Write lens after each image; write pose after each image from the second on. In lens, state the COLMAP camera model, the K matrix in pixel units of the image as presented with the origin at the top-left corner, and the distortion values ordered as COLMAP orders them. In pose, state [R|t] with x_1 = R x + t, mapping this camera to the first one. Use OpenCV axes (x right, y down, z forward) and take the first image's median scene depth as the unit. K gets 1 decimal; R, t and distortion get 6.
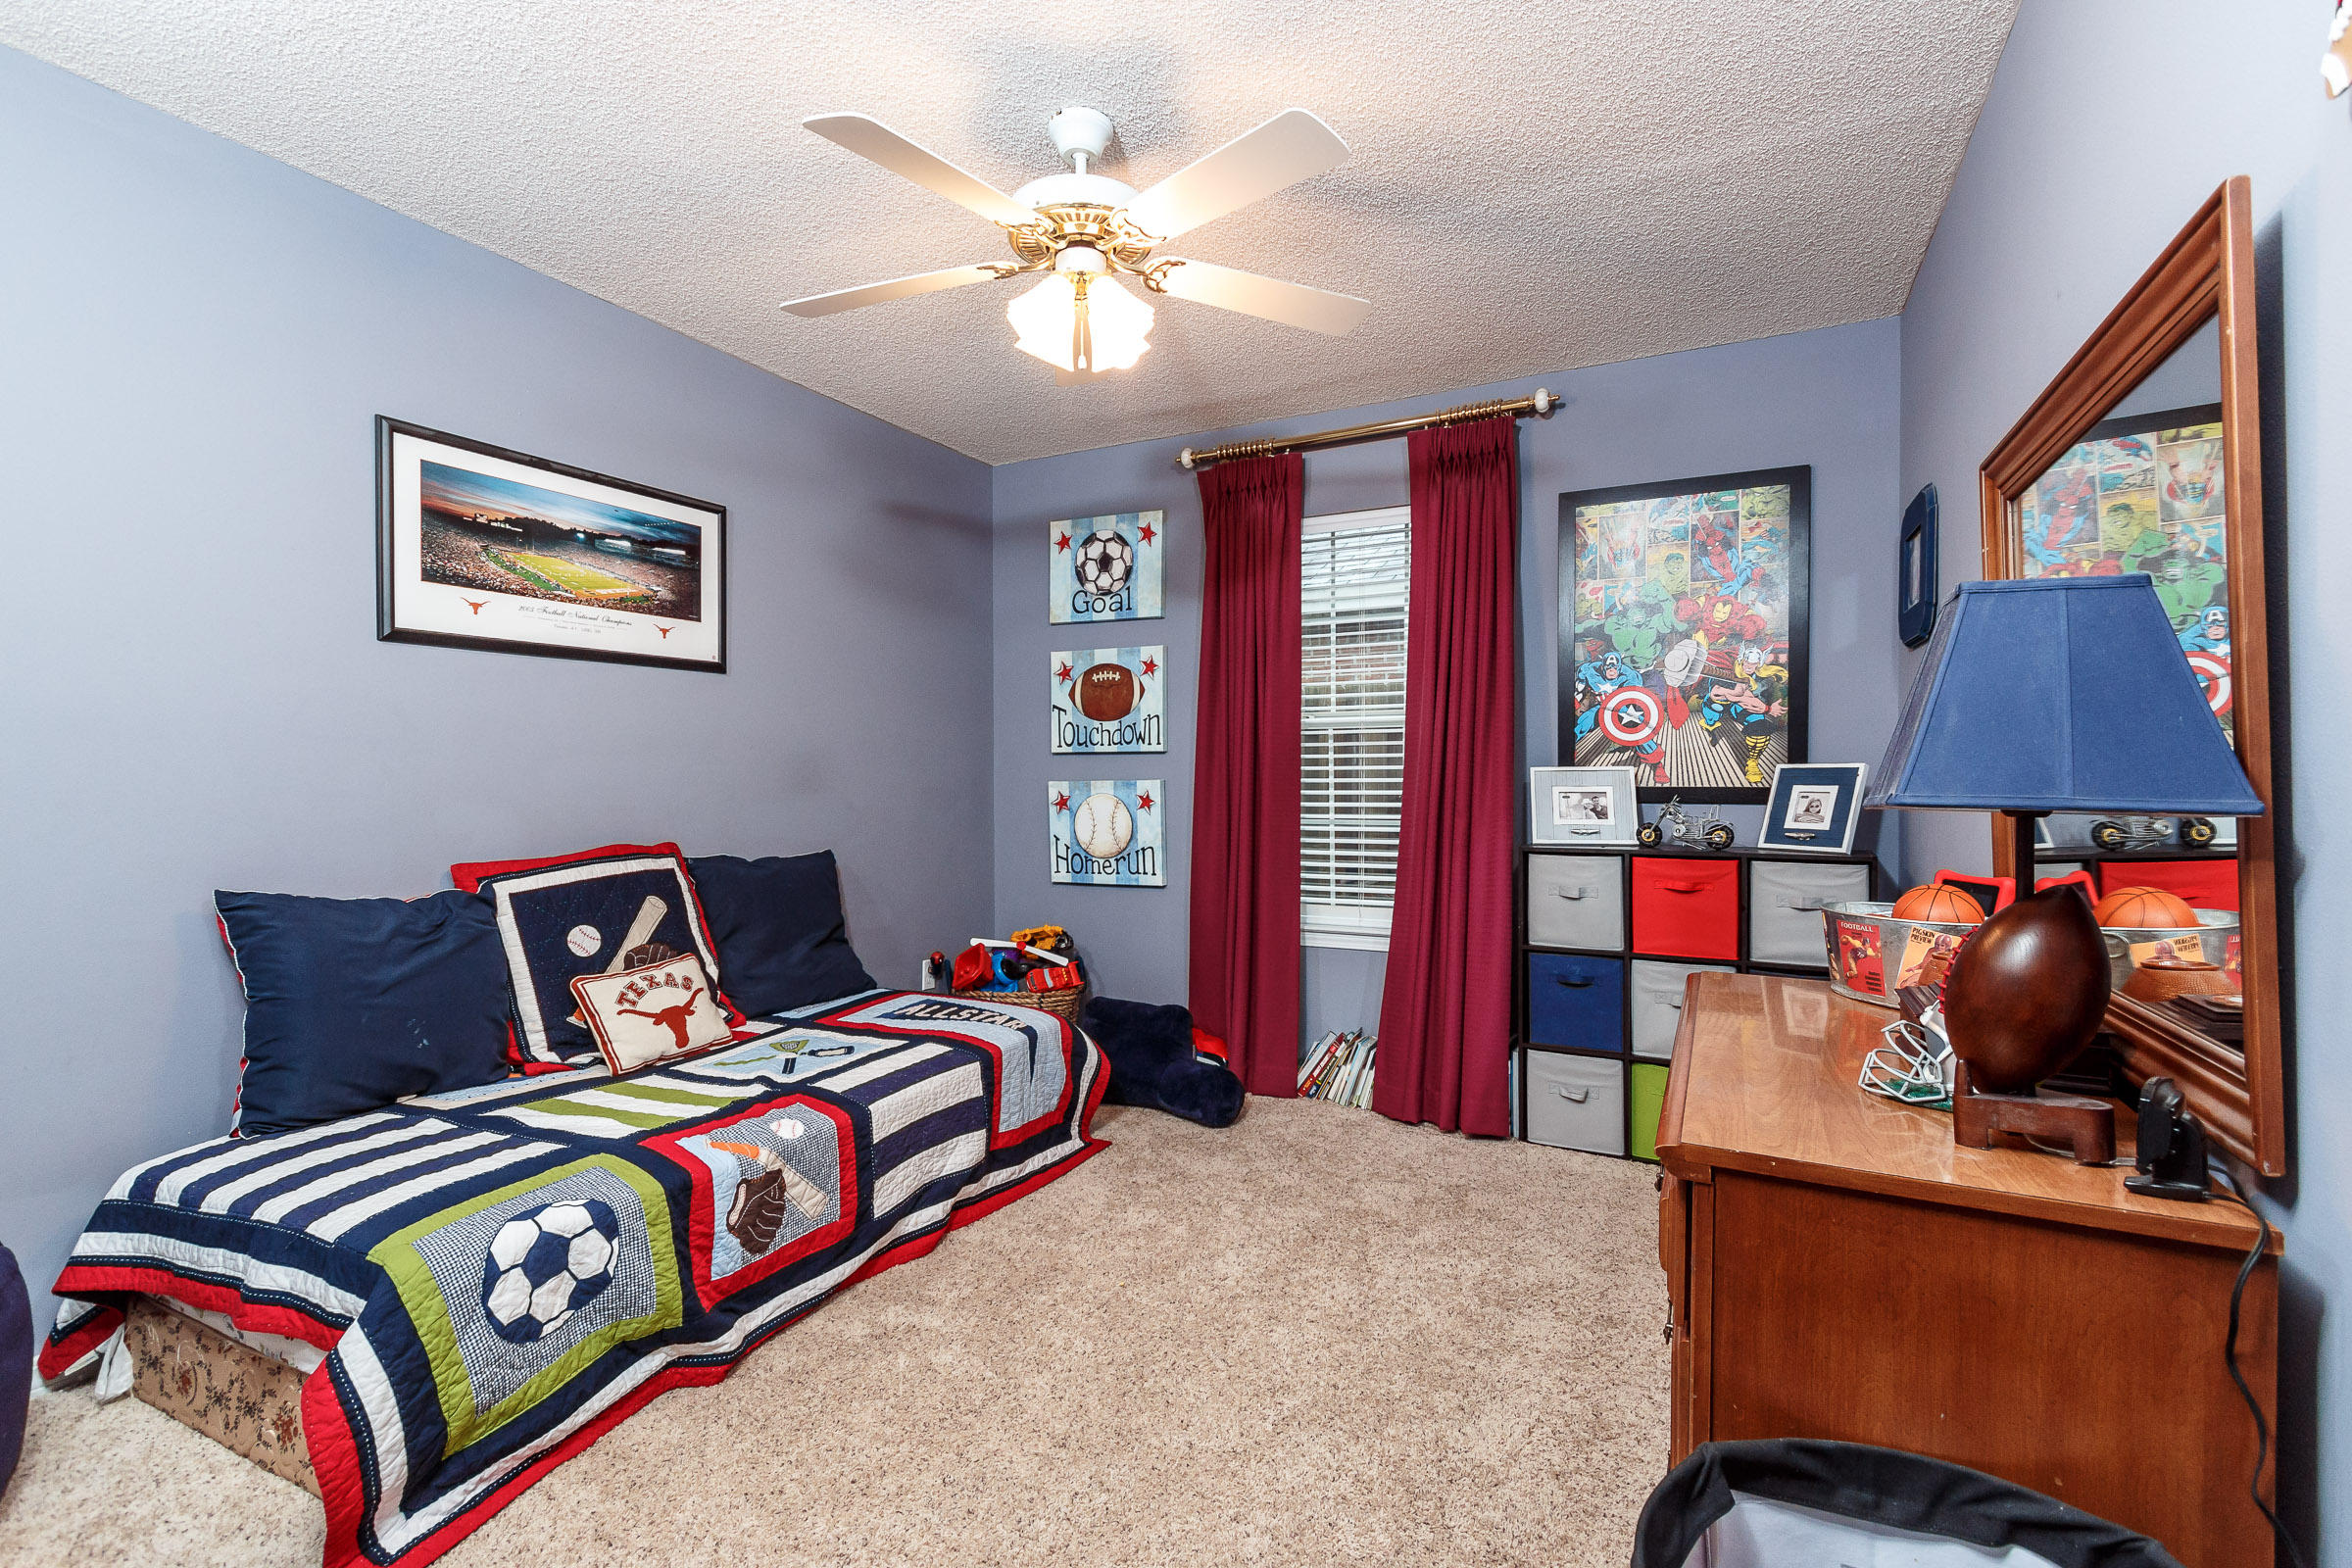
lens RADIAL K [[1089.1, 0, 1164.1], [0, 1089.1, 774.7], [0, 0, 1]] dist [0.014684, -0.004233]
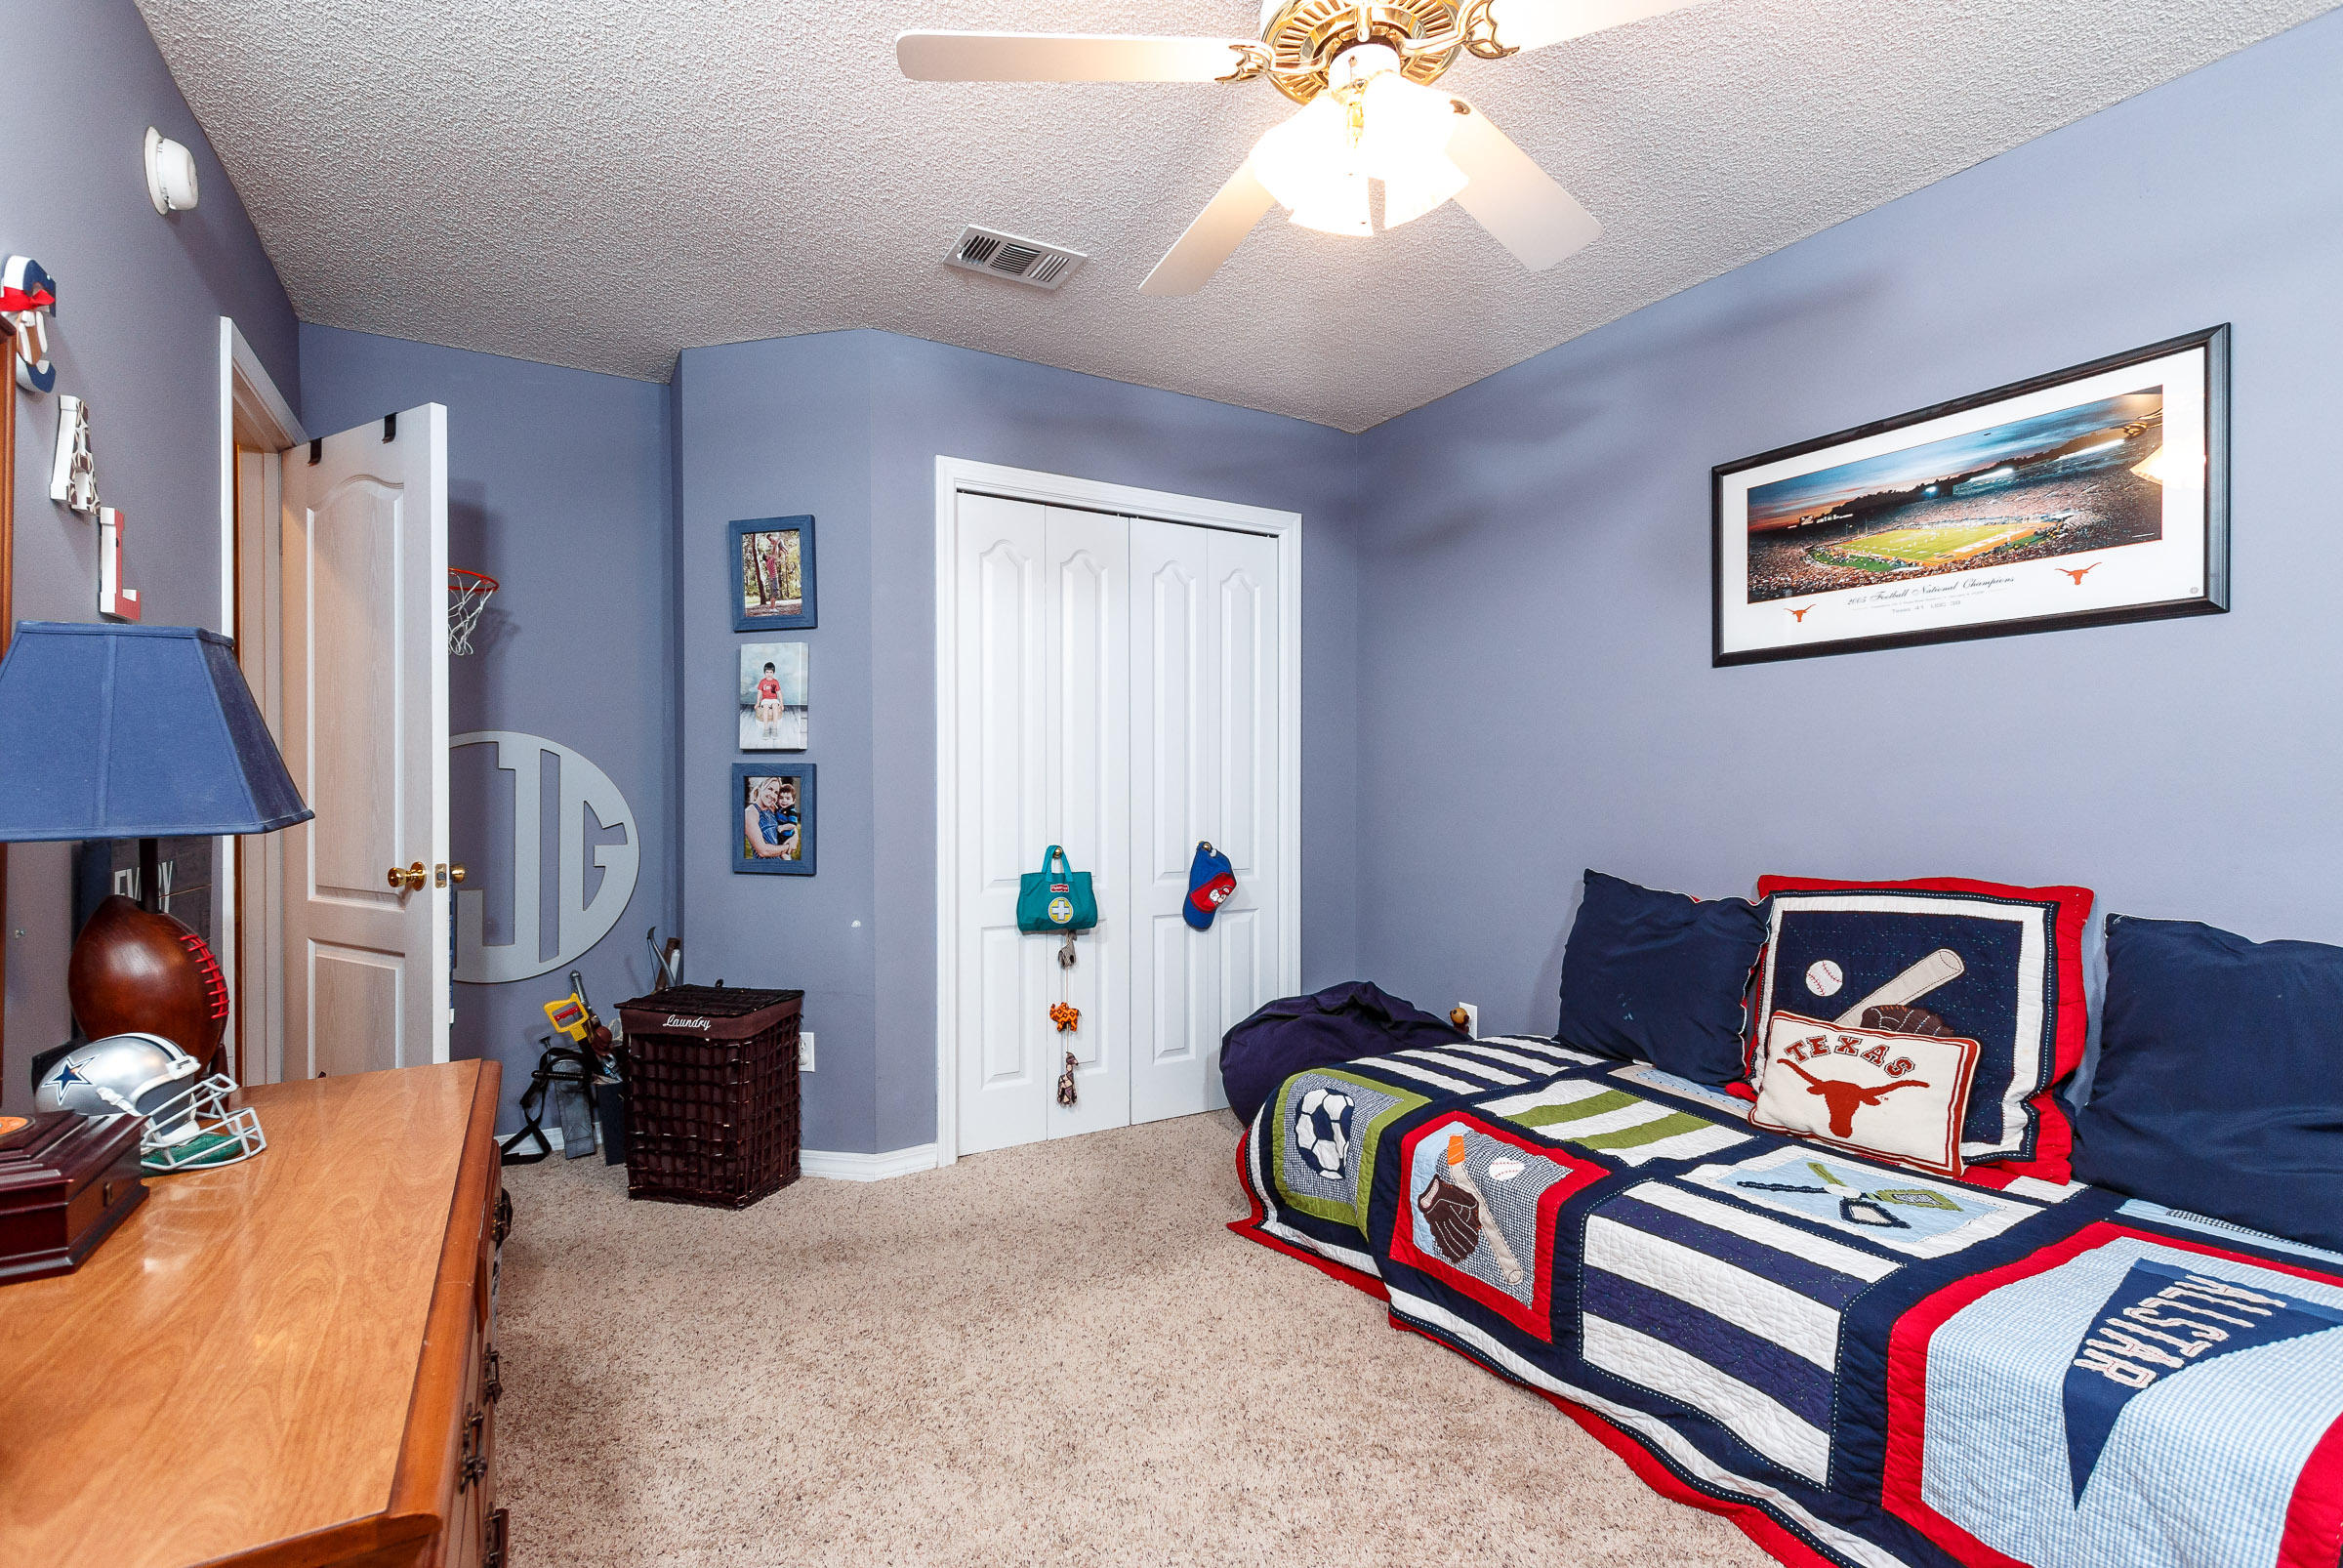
lens RADIAL K [[1084.9, 0, 1157.4], [0, 1084.9, 789.5], [0, 0, 1]] dist [0.014684, -0.004233]
pose [[-0.544638, 0.010525, -0.838605, 0.506284], [0.007730, 0.999942, 0.007530, -0.009399], [0.838635, -0.002382, -0.544688, 1.070370]]
